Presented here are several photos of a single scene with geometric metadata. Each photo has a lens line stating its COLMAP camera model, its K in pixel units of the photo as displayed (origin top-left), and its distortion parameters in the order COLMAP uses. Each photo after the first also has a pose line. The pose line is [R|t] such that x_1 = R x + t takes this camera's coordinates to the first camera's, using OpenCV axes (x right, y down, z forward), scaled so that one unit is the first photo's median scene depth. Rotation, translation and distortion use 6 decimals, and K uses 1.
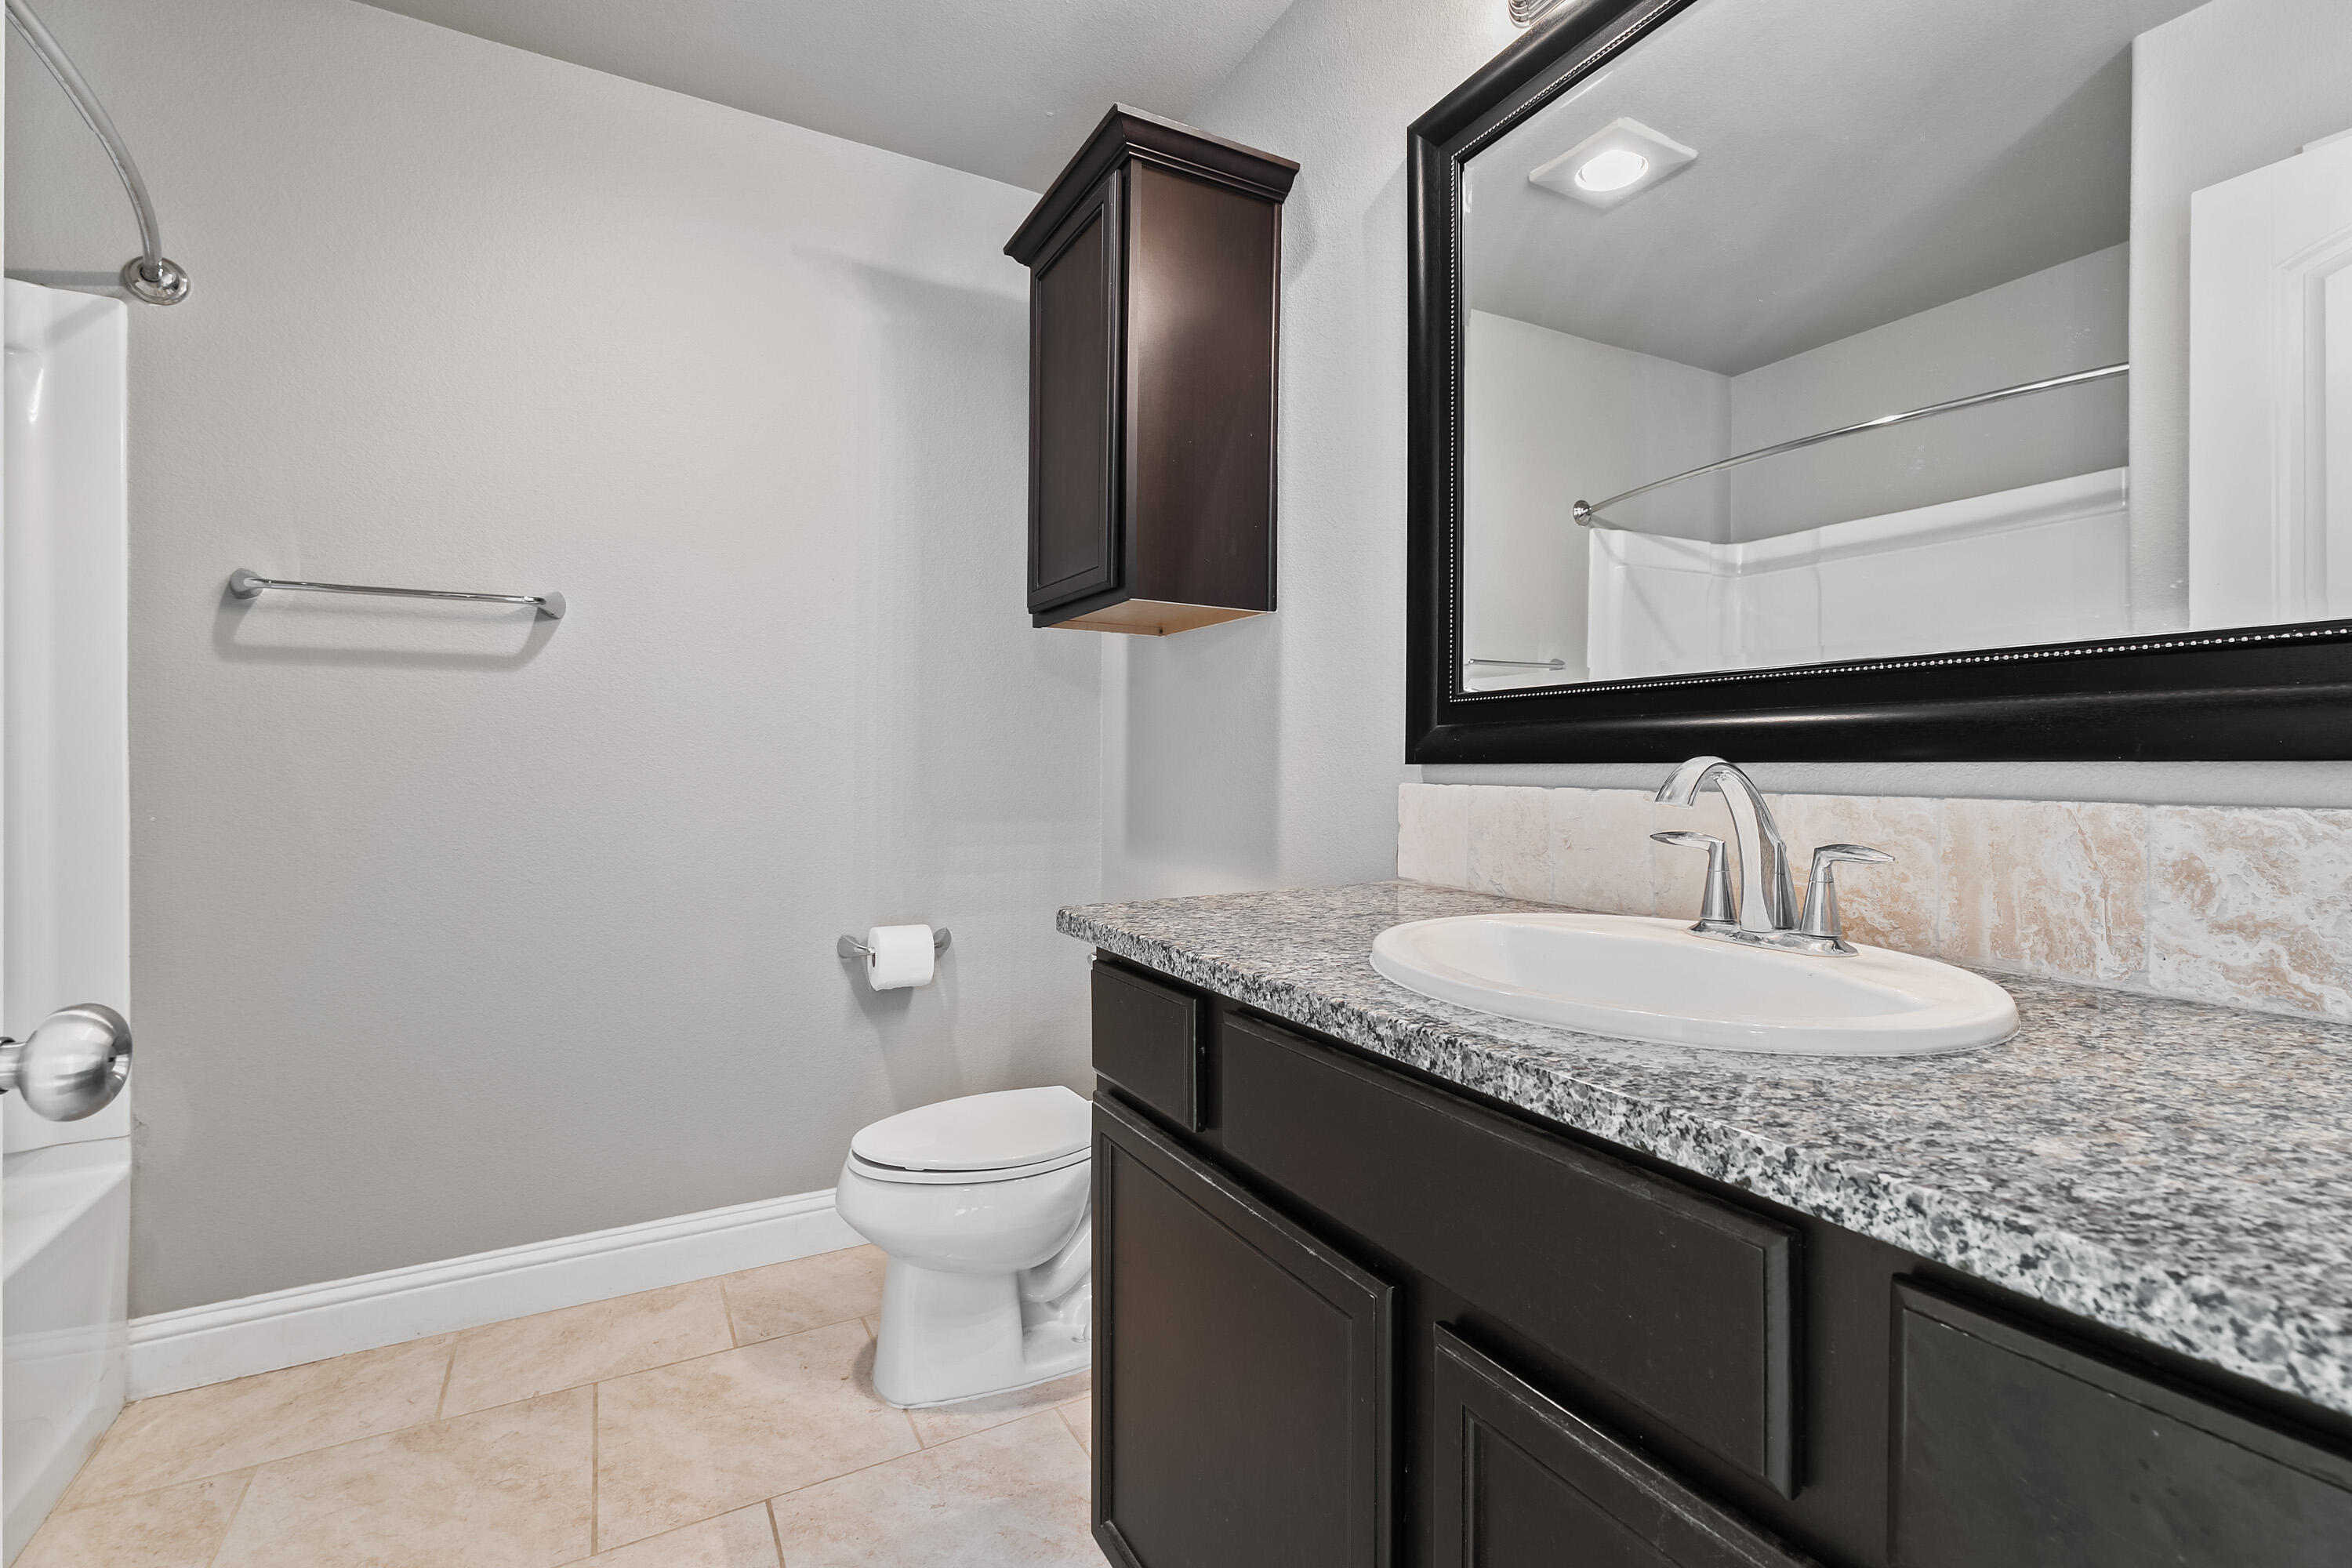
lens RADIAL K [[1061.3, 0, 1172.1], [0, 1061.3, 768.1], [0, 0, 1]] dist [0.006340, 0.000126]
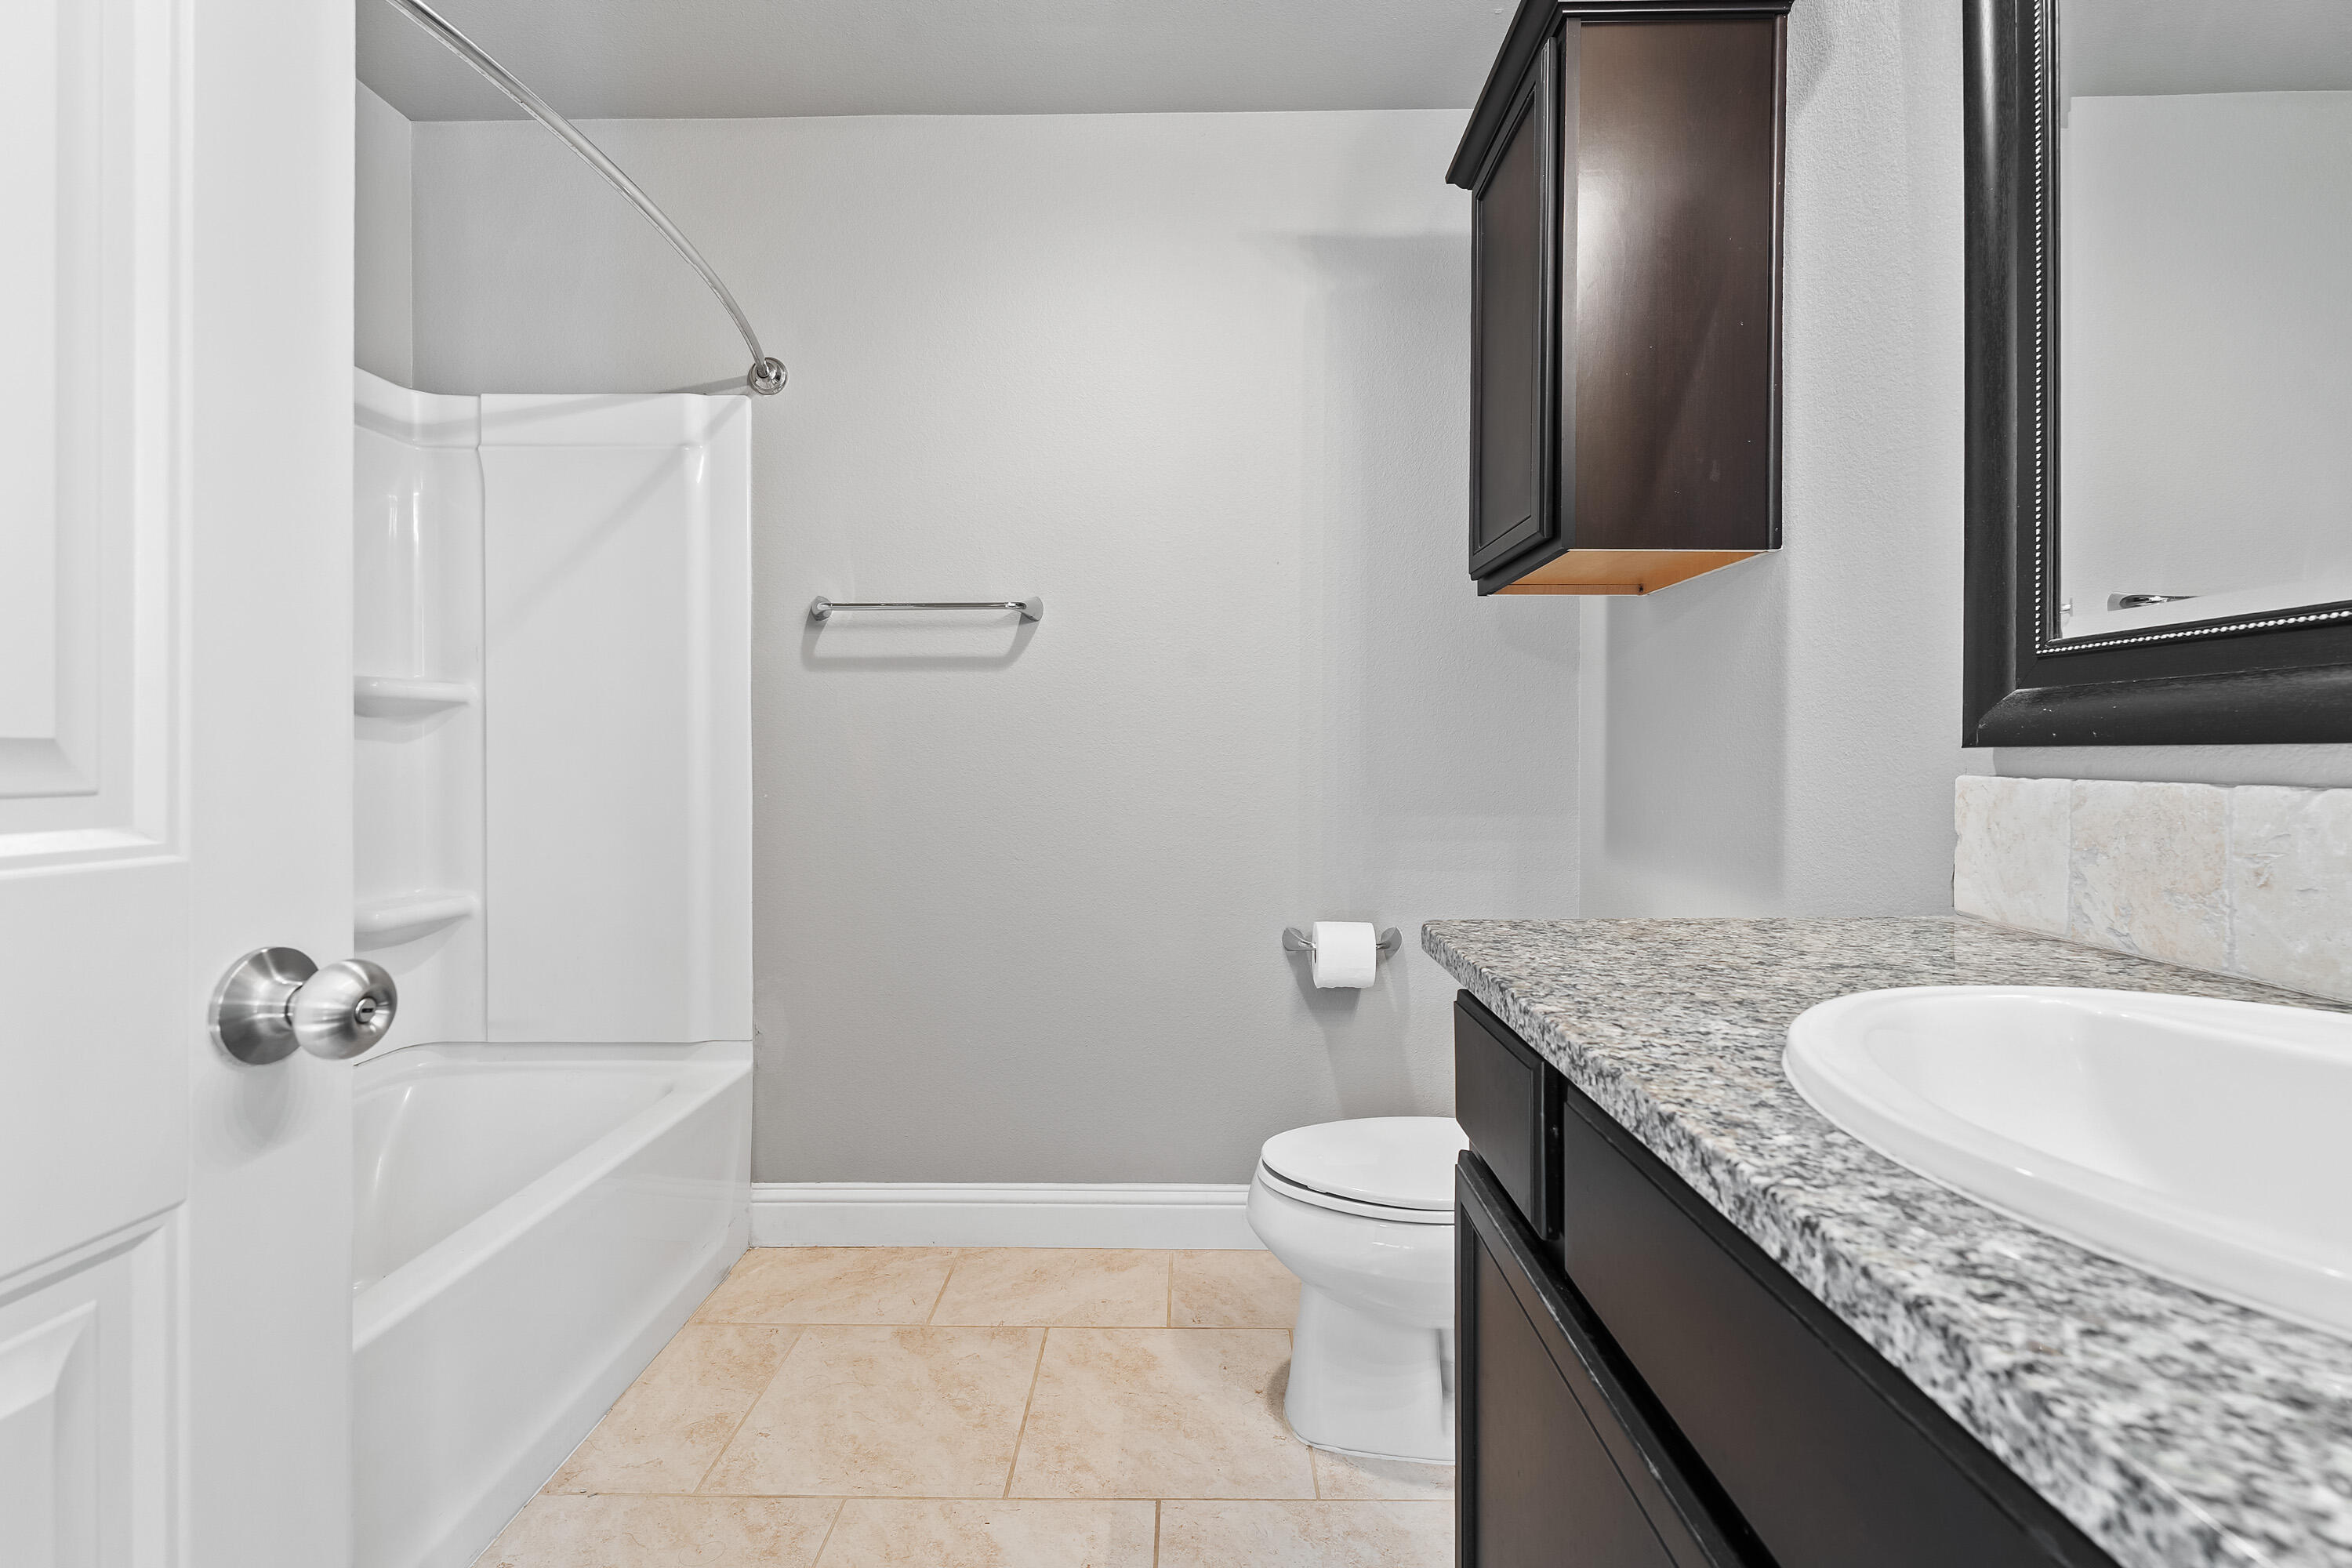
lens RADIAL K [[1058.9, 0, 1174.9], [0, 1058.9, 752.6], [0, 0, 1]] dist [0.002584, -0.000550]
pose [[0.870325, -0.003244, -0.492467, 0.105607], [0.001895, 0.999993, -0.003240, 0.000454], [0.492474, 0.001886, 0.870325, 0.139026]]
